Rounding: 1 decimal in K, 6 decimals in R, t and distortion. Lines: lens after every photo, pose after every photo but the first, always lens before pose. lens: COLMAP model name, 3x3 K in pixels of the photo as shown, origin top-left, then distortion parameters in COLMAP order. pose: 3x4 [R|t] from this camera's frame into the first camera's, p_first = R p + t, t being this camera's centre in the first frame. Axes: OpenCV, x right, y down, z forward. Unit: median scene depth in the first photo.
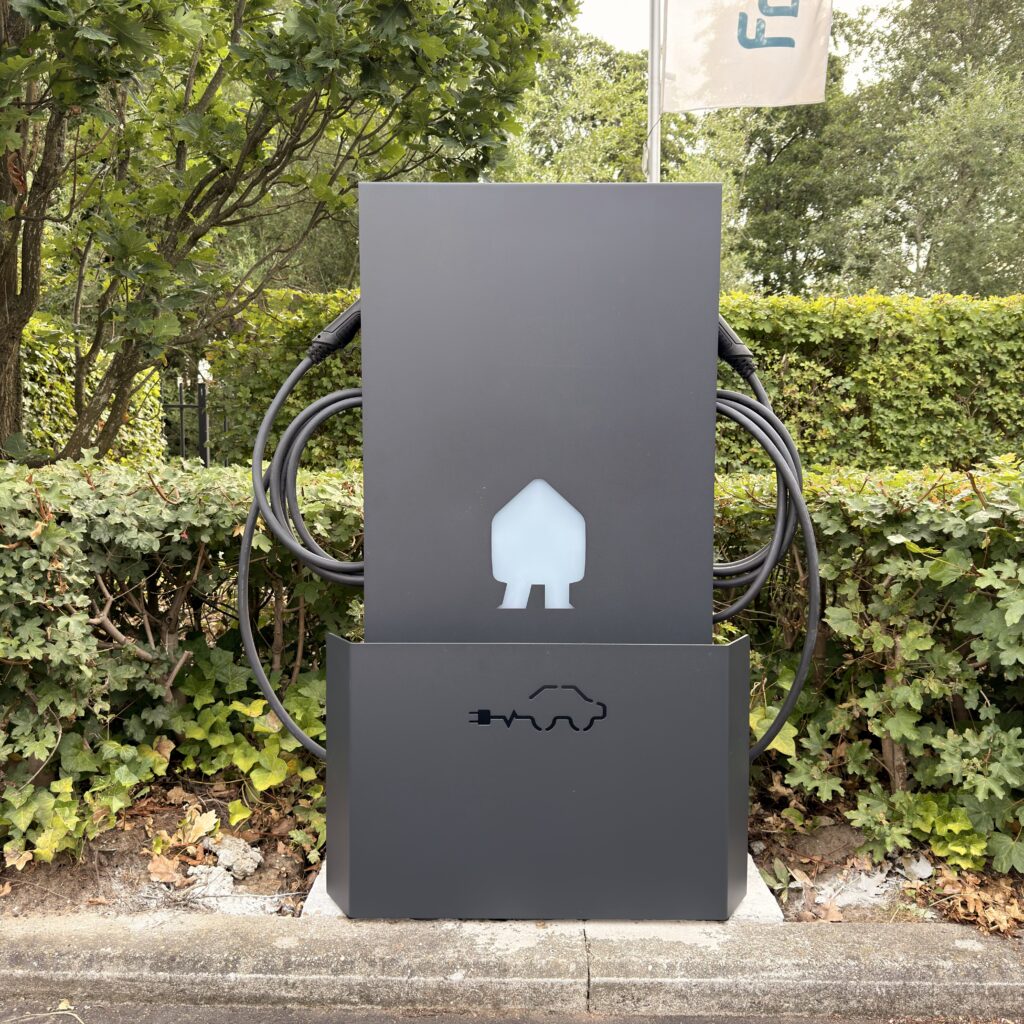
lens RADIAL K [[961.9, 0, 511.9], [0, 961.9, 511.9], [0, 0, 1]] dist [0.008894, 0.000000]
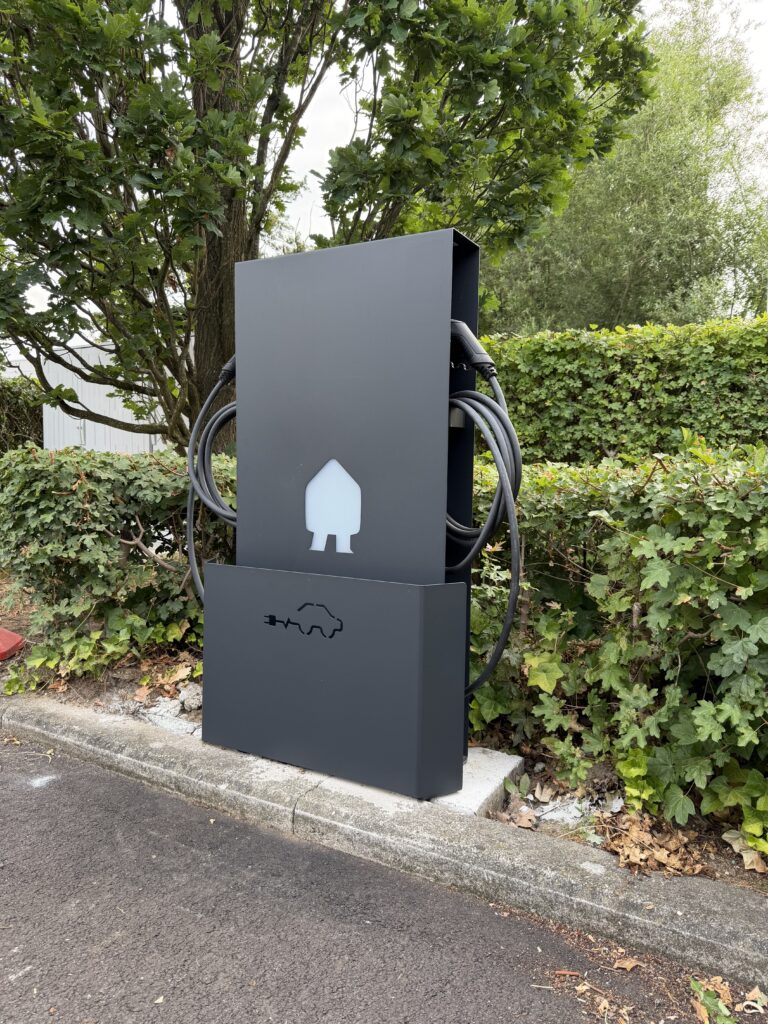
lens RADIAL K [[716.9, 0, 384.0], [0, 716.9, 511.6], [0, 0, 1]] dist [0.021980, -0.001737]
pose [[0.873664, 0.042923, -0.484633, 0.634702], [-0.043972, 0.998990, 0.009209, 0.030972], [0.484539, 0.013264, 0.874669, 0.127213]]
